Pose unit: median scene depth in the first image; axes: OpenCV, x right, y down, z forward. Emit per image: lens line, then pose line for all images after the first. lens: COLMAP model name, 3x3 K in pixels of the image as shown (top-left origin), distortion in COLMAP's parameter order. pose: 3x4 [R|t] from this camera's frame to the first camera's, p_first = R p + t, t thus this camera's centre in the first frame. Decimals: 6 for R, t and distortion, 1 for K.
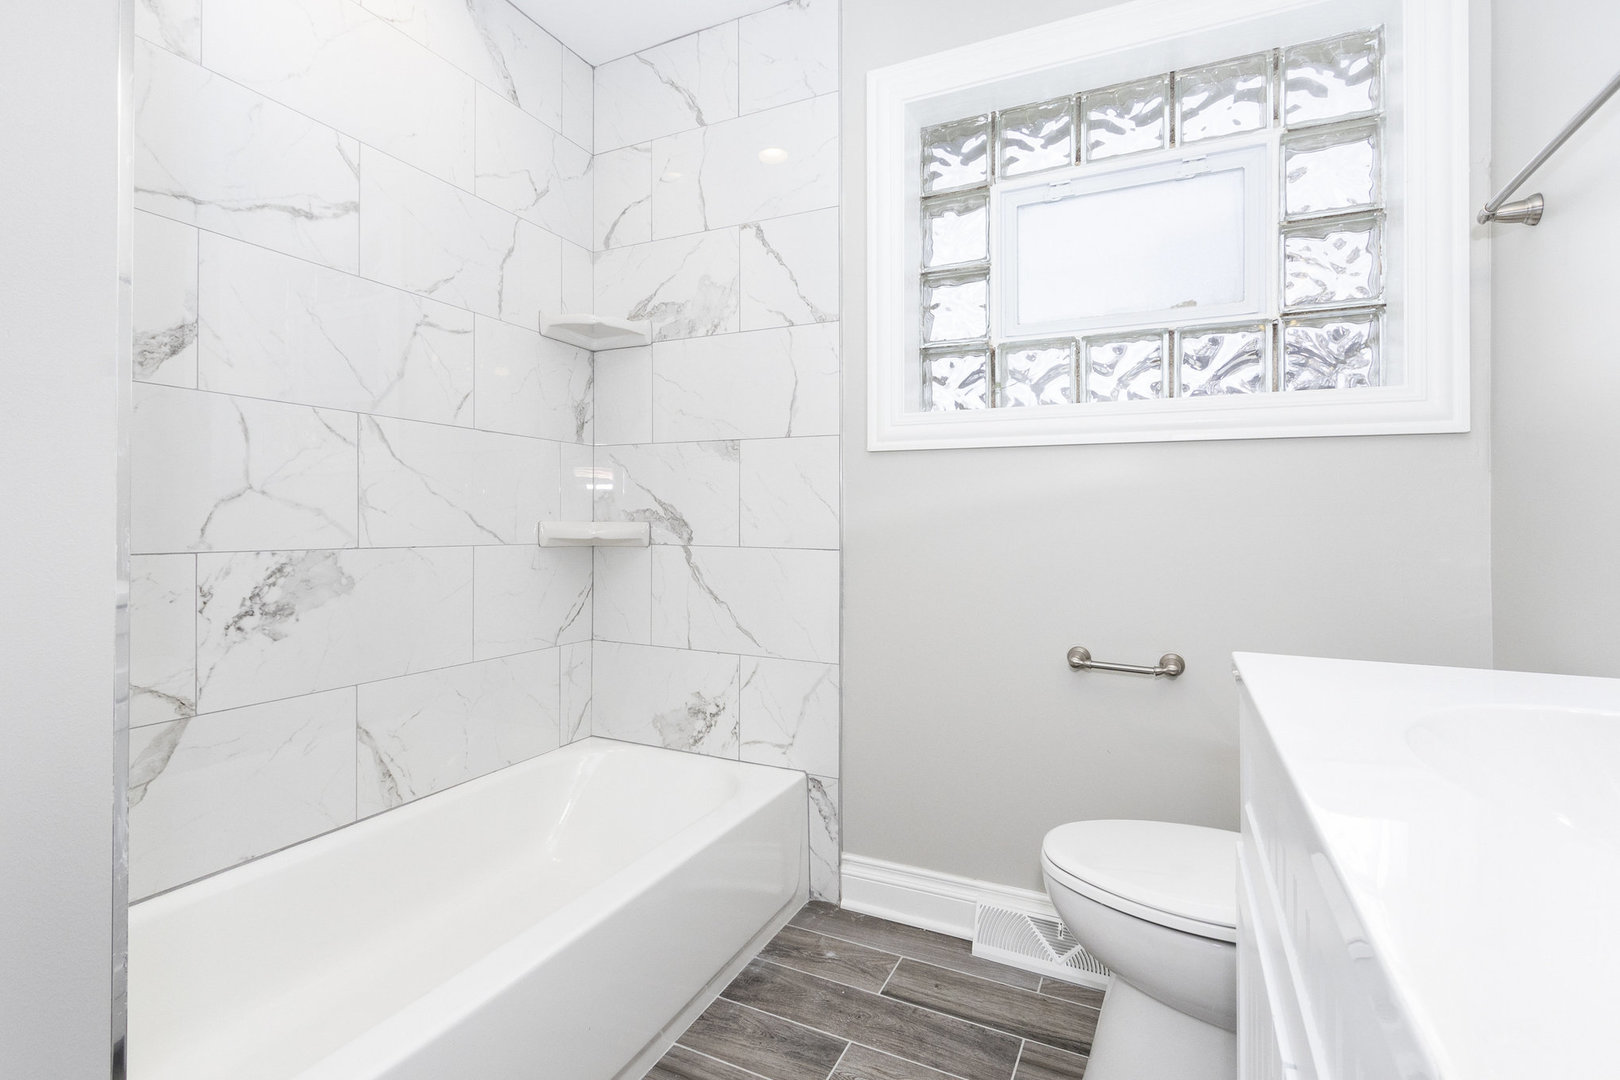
lens RADIAL K [[738.9, 0, 810.2], [0, 738.9, 512.7], [0, 0, 1]] dist [0.004587, 0.000150]
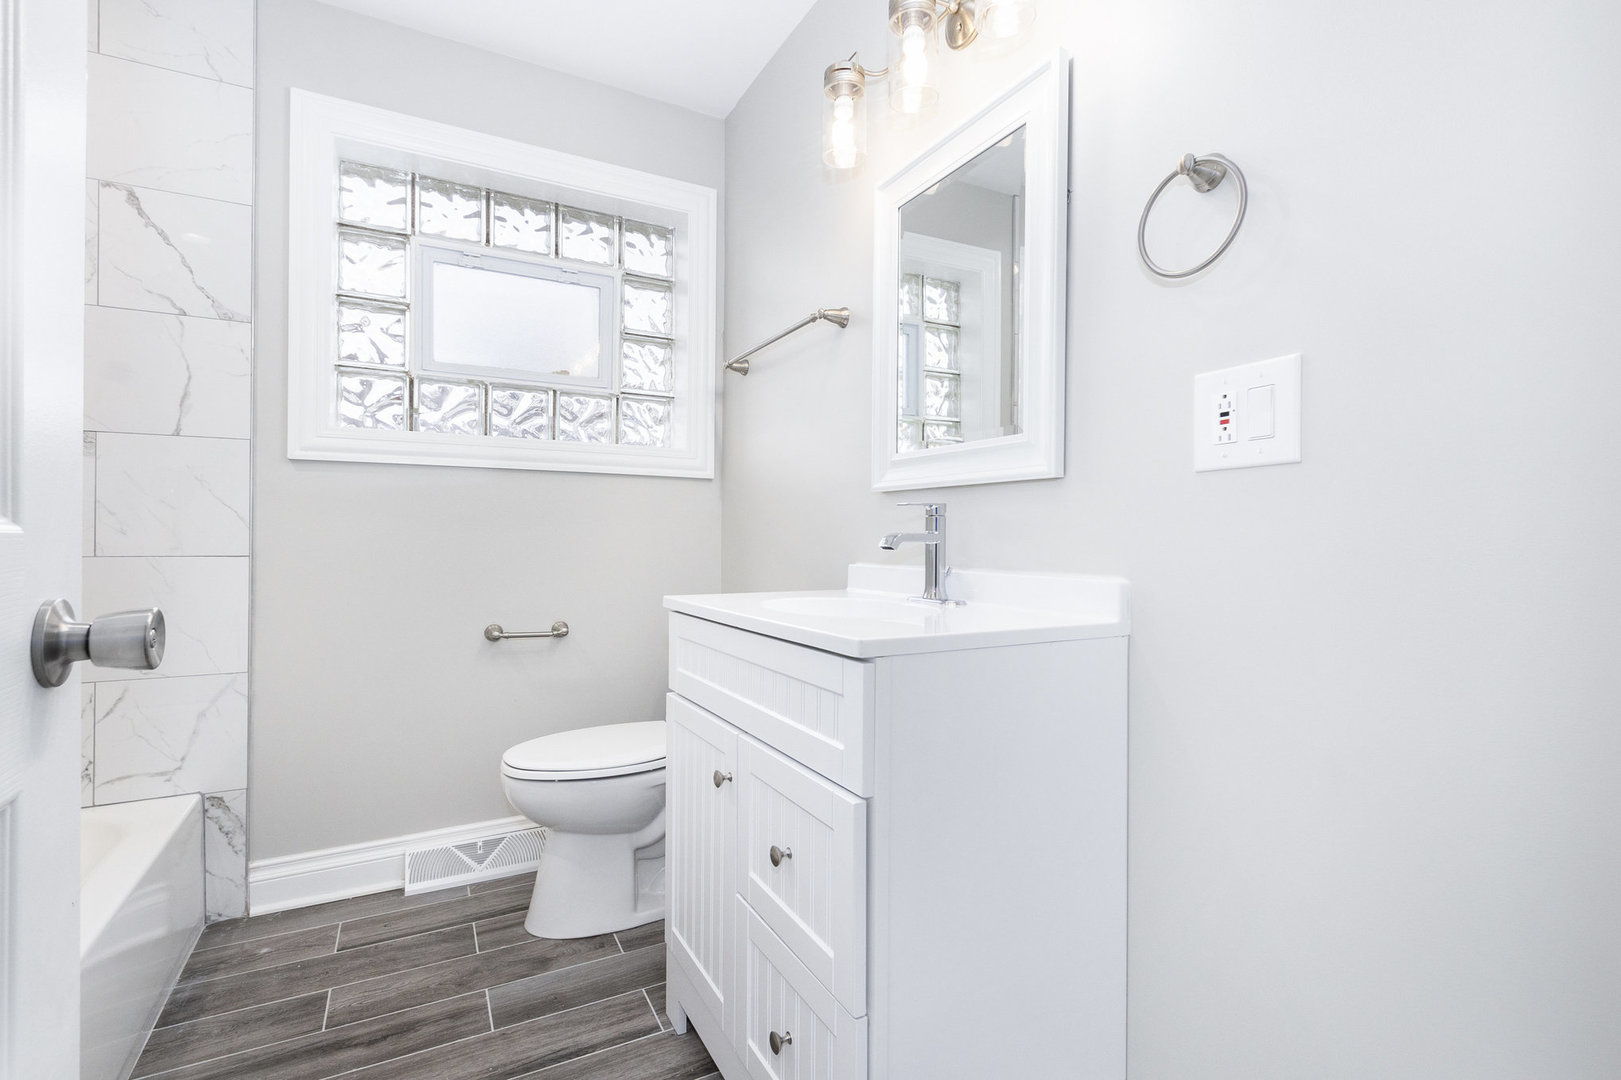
lens RADIAL K [[740.7, 0, 794.9], [0, 740.7, 536.7], [0, 0, 1]] dist [-0.000747, -0.001215]
pose [[0.594810, -0.007970, 0.803827, -0.342857], [-0.010385, 0.999791, 0.017597, -0.000669], [-0.803799, -0.018814, 0.594603, -0.181044]]
